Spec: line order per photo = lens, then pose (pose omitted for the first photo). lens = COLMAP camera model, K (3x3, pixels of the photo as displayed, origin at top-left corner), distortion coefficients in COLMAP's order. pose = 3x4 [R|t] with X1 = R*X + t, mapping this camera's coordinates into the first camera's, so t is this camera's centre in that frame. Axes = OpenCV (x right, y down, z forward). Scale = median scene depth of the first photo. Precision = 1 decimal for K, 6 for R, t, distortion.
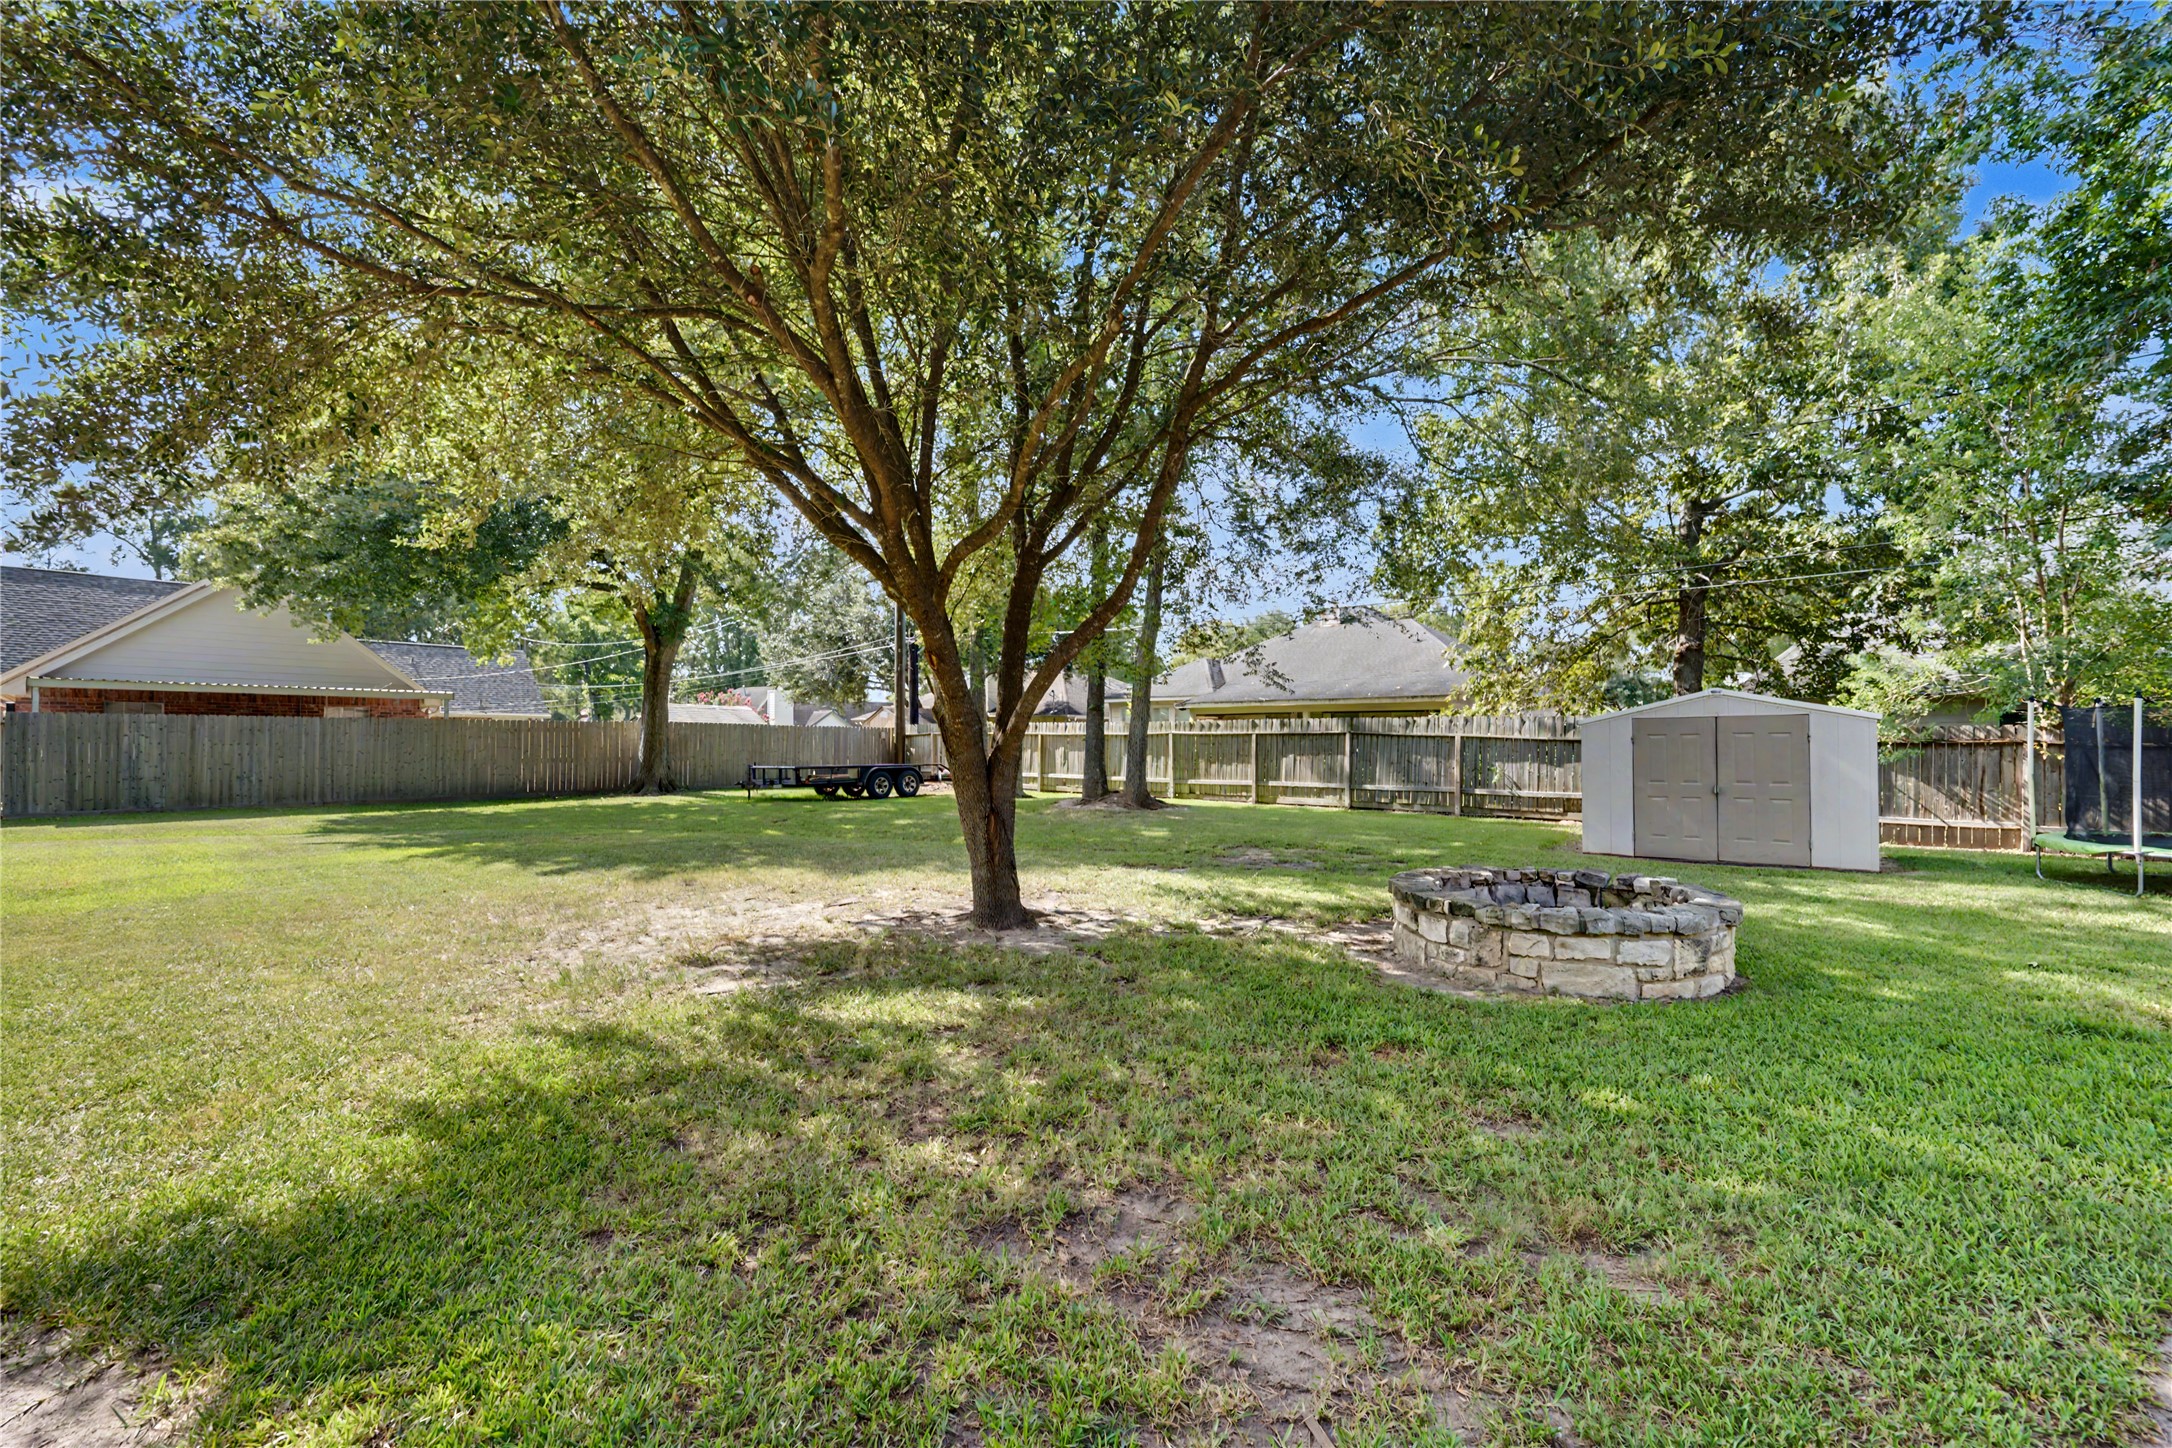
lens RADIAL K [[850.0, 0, 1085.2], [0, 850.0, 729.5], [0, 0, 1]] dist [0.000580, -0.000011]
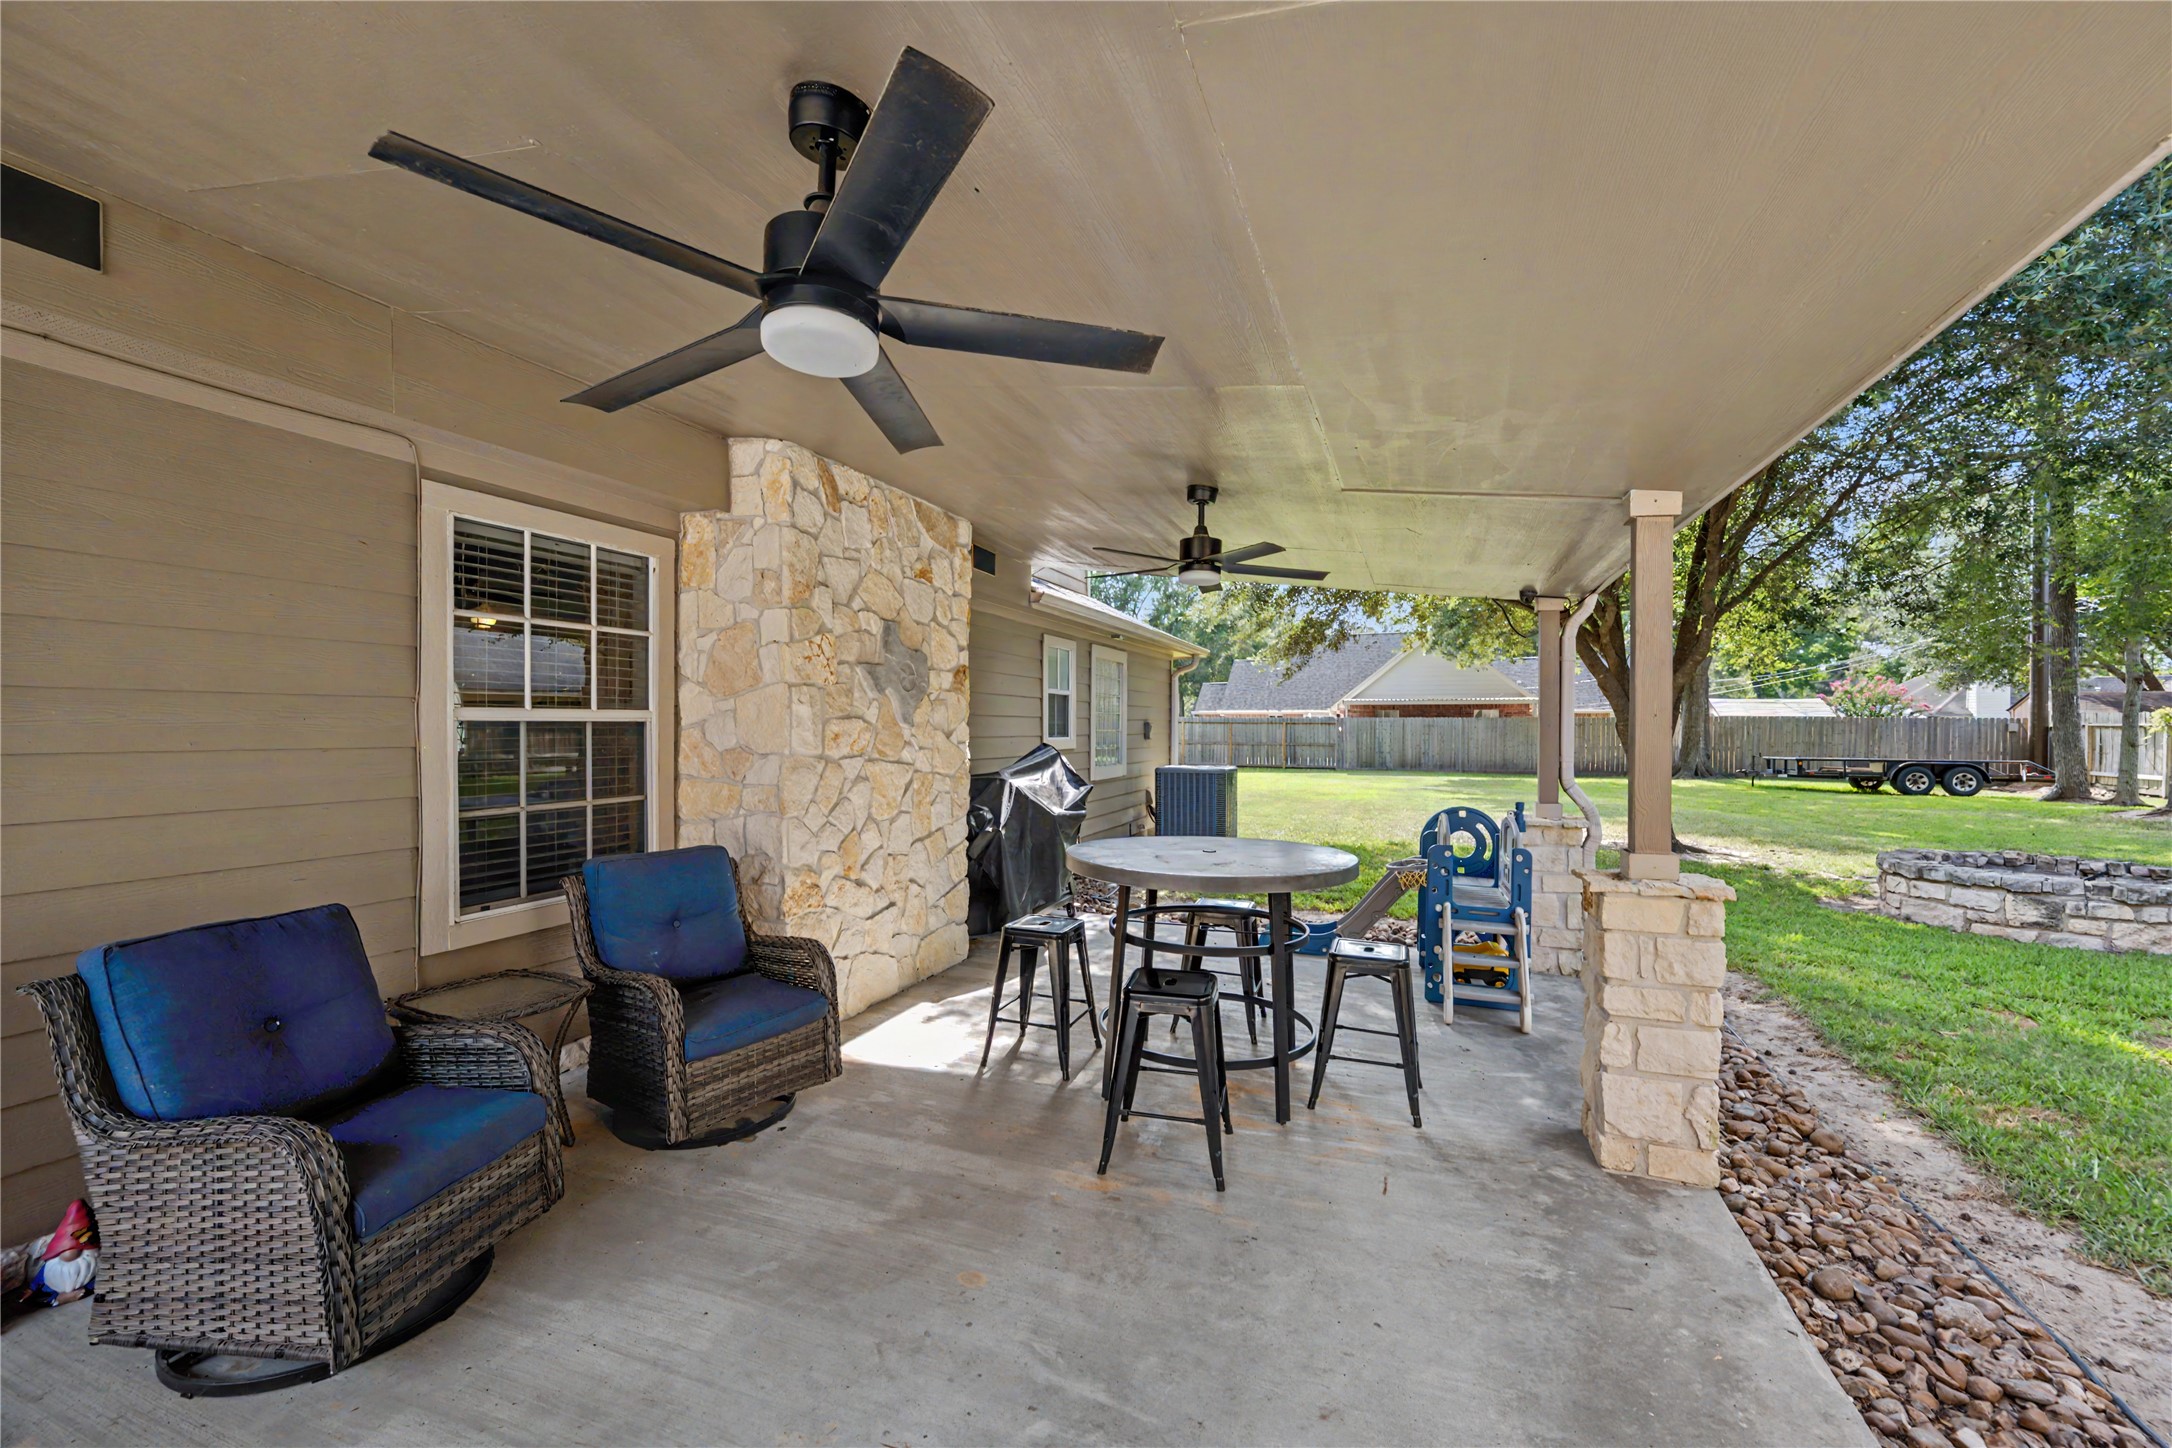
lens RADIAL K [[850.0, 0, 1090.7], [0, 850.0, 734.4], [0, 0, 1]] dist [0.000580, -0.000011]
pose [[0.325430, 0.005946, -0.945547, 1.015941], [0.010147, 0.999901, 0.009780, -0.015615], [0.945512, -0.012777, 0.325338, -0.510187]]
